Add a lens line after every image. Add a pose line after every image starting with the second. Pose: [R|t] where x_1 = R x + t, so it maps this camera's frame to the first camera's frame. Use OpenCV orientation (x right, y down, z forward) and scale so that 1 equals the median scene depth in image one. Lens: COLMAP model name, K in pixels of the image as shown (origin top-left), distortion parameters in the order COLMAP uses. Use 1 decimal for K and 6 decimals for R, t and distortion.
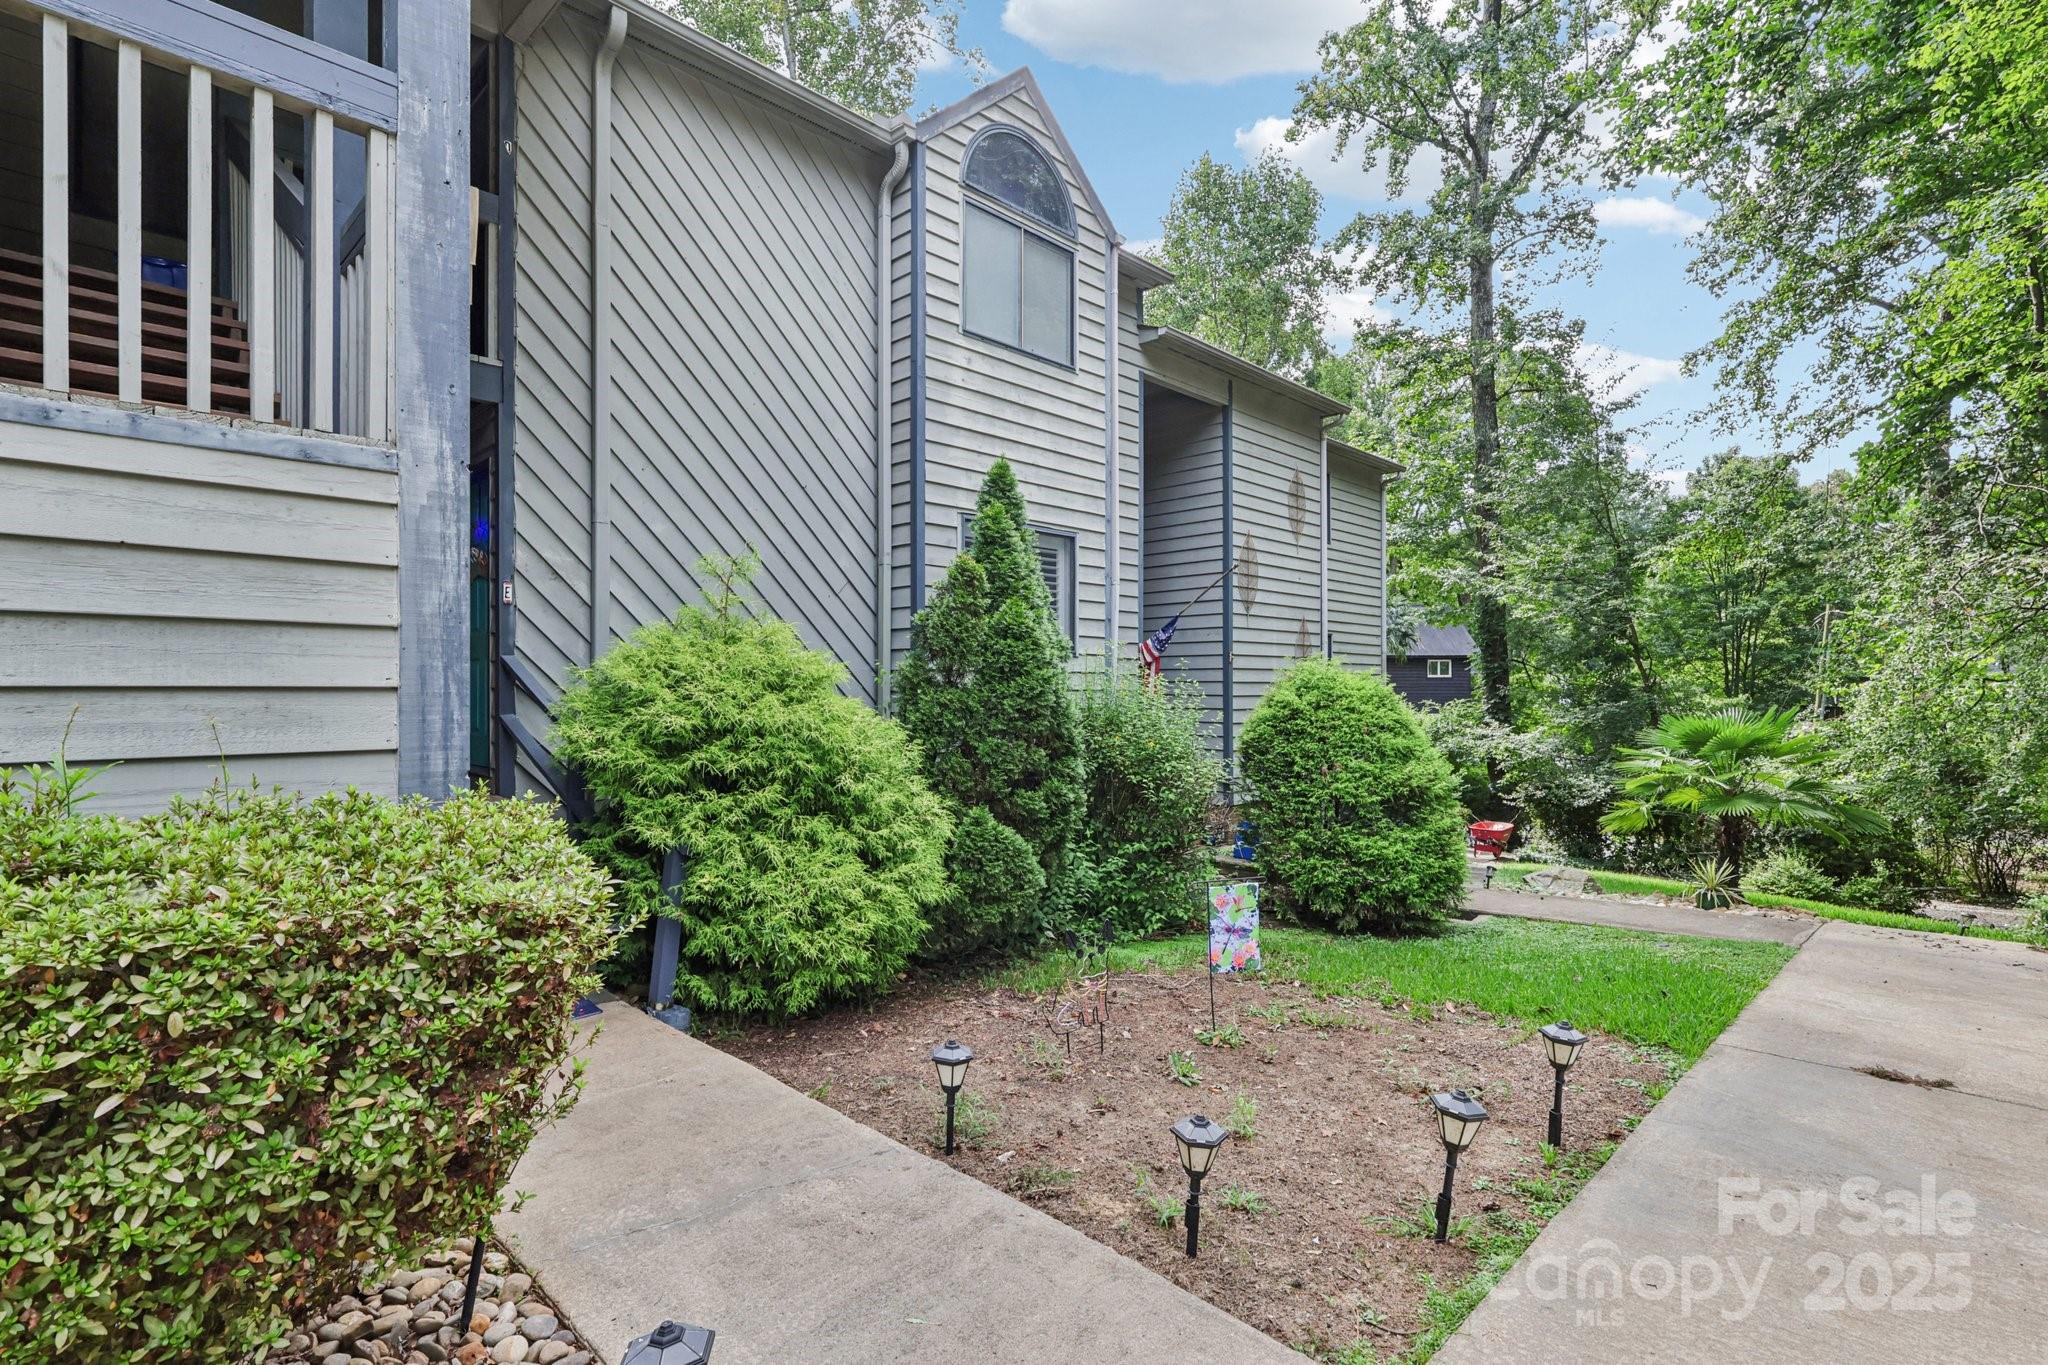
lens RADIAL K [[978.1, 0, 972.3], [0, 978.1, 686.5], [0, 0, 1]] dist [-0.000968, 0.001723]
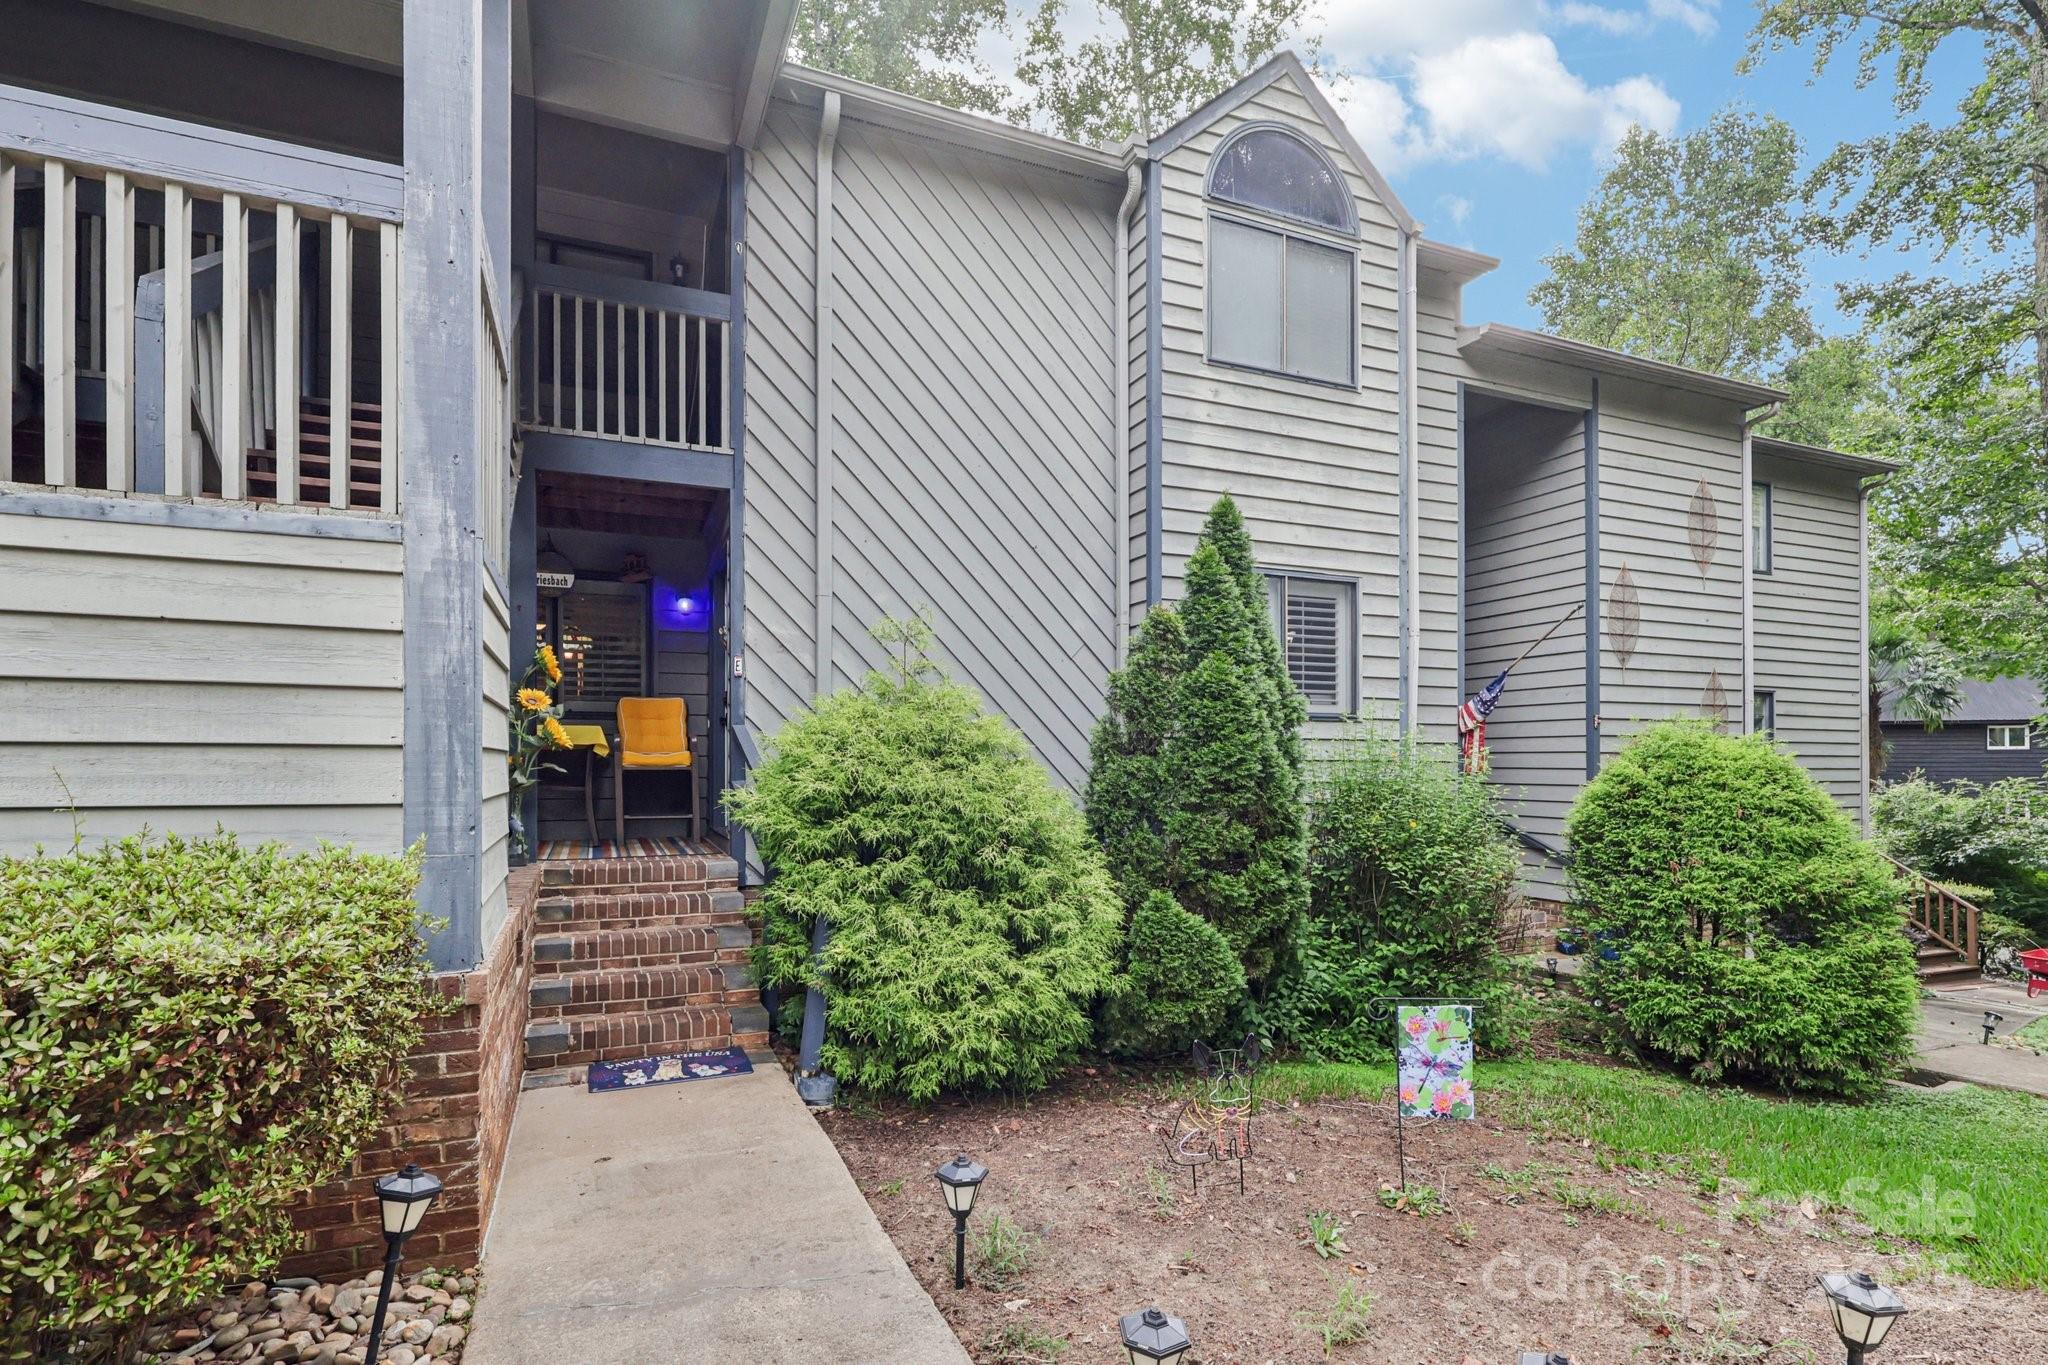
lens RADIAL K [[978.1, 0, 1019.7], [0, 978.1, 757.1], [0, 0, 1]] dist [-0.000968, 0.001723]
pose [[0.929027, 0.000426, -0.370011, 0.200975], [-0.002614, 0.999982, -0.005412, 0.008475], [0.370002, 0.005995, 0.929012, 0.125665]]
